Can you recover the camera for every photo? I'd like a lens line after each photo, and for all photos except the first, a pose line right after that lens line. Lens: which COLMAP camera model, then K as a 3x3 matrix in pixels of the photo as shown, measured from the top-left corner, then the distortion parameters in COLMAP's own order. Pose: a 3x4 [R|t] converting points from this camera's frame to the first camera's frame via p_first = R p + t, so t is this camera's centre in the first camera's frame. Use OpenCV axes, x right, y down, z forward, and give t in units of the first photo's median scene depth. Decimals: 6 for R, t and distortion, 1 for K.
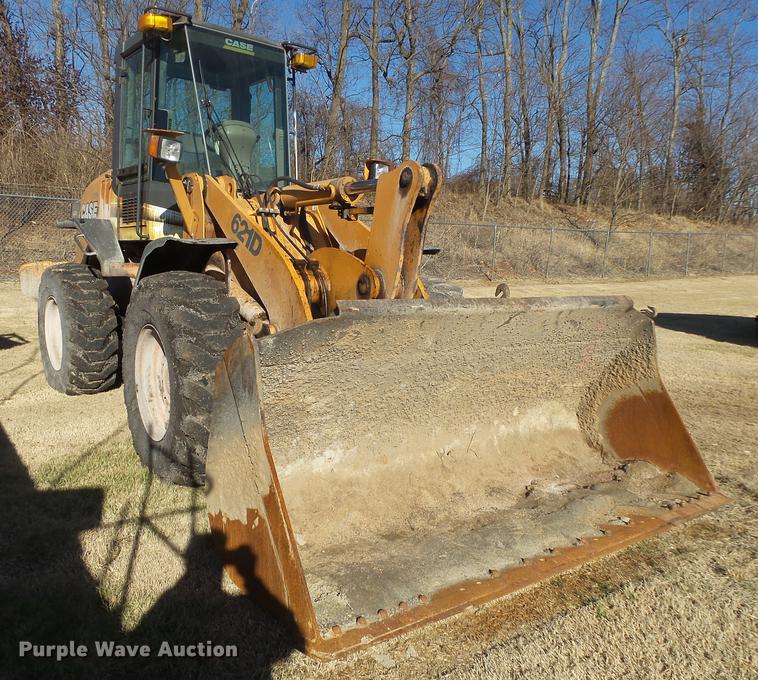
lens RADIAL K [[650.0, 0, 371.9], [0, 650.0, 362.9], [0, 0, 1]] dist [-0.000825, 0.004126]
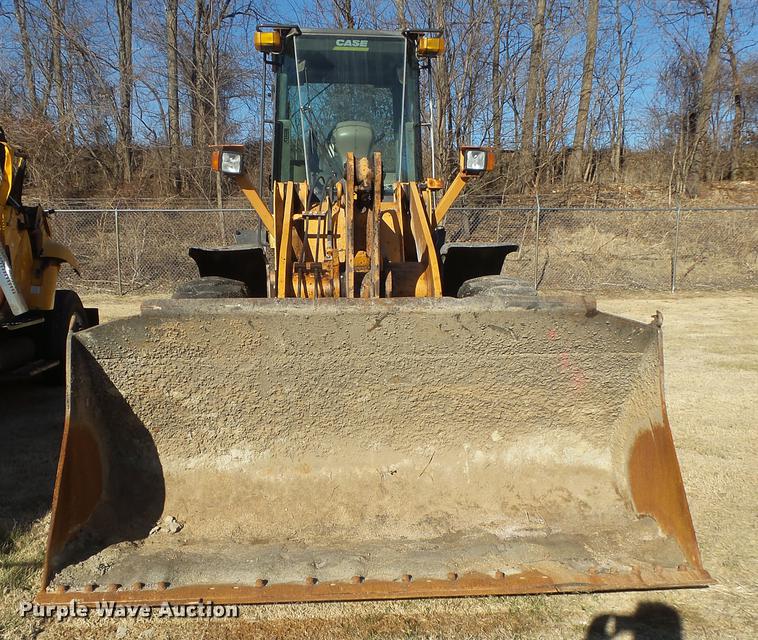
lens RADIAL K [[770.4, 0, 363.7], [0, 770.4, 369.2], [0, 0, 1]] dist [0.003462, 0.000000]
pose [[0.847959, 0.043366, -0.528285, 0.441047], [-0.055607, 0.998426, -0.007296, 0.004180], [0.527138, 0.035563, 0.849035, 0.048955]]
